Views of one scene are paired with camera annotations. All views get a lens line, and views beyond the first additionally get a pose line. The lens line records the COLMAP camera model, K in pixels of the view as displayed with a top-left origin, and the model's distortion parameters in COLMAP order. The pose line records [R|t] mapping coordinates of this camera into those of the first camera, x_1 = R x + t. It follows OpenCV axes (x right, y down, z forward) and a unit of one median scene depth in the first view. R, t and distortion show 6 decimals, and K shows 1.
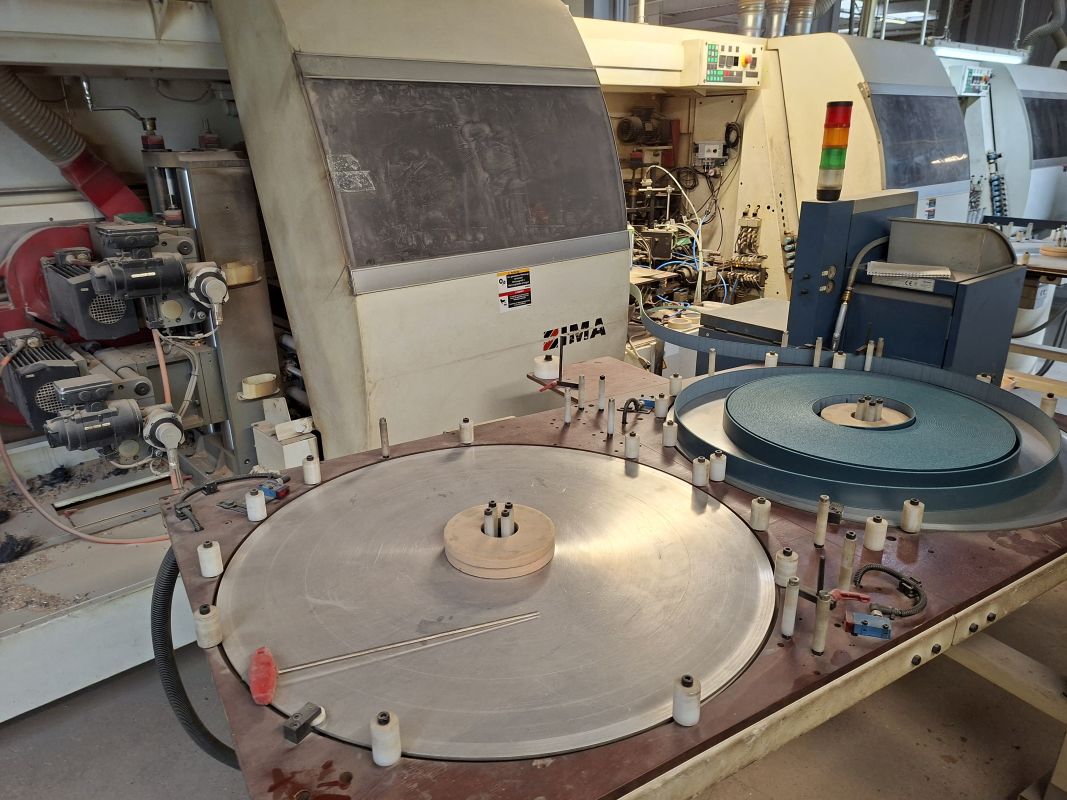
lens RADIAL K [[743.1, 0, 537.1], [0, 743.1, 405.4], [0, 0, 1]] dist [0.069518, -0.093259]
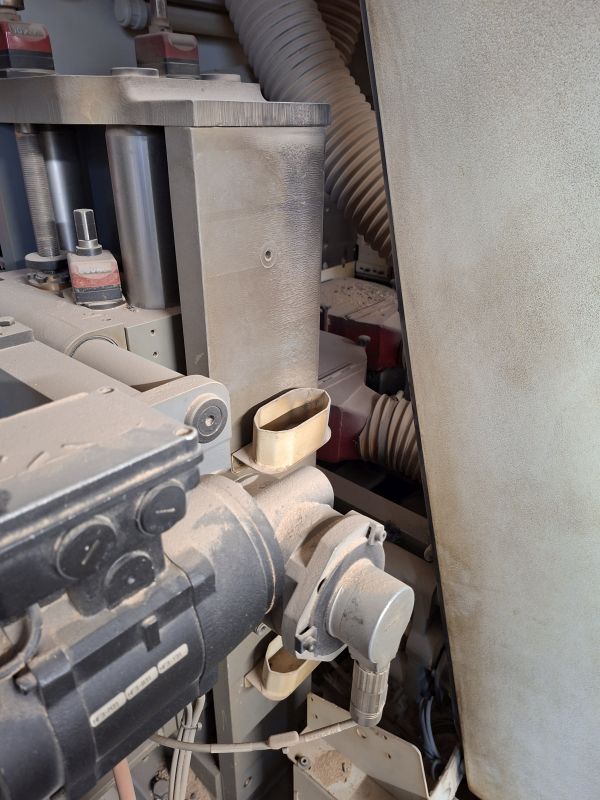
lens RADIAL K [[557.1, 0, 300.0], [0, 557.1, 400.0], [0, 0, 1]] dist [0.069518, -0.093259]
pose [[0.993455, -0.034926, 0.108753, -0.421257], [0.022752, 0.993533, 0.111237, -0.221704], [-0.111935, -0.108035, 0.987825, 0.730018]]
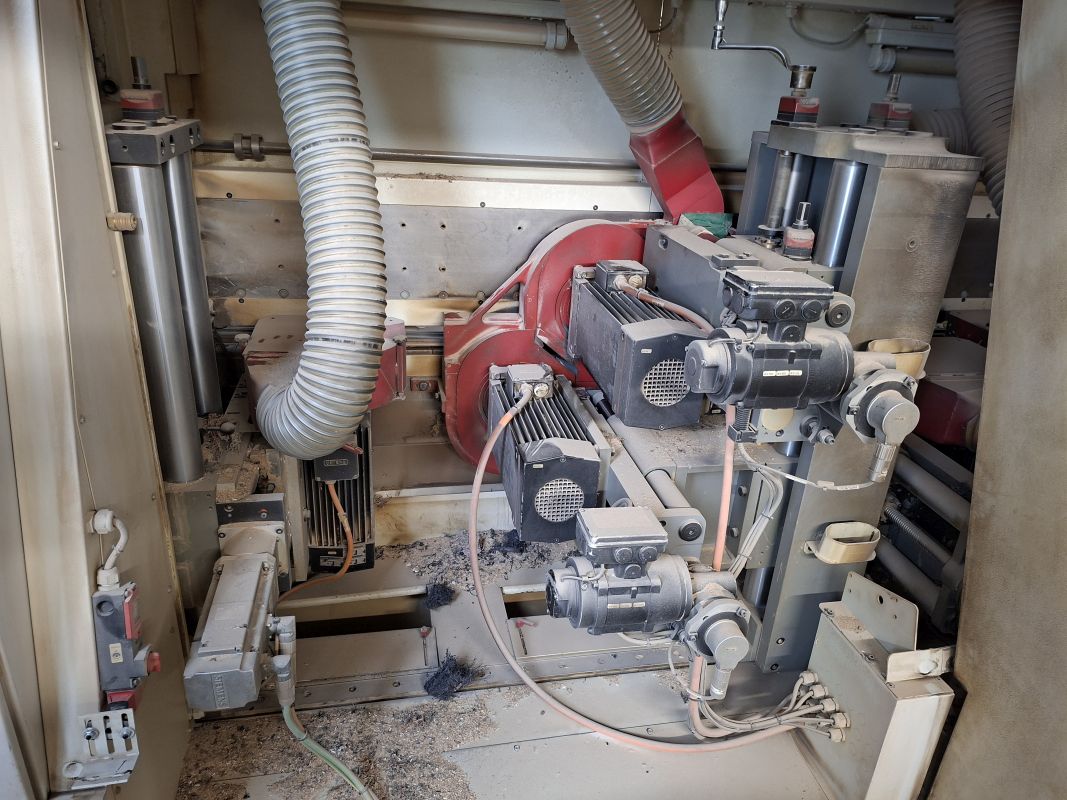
lens RADIAL K [[743.1, 0, 537.1], [0, 743.1, 405.4], [0, 0, 1]] dist [0.069518, -0.093259]
pose [[0.859403, 0.258600, -0.441081, -0.369650], [-0.237245, 0.965864, 0.104025, -0.140591], [0.452925, 0.015245, 0.891418, 0.392345]]
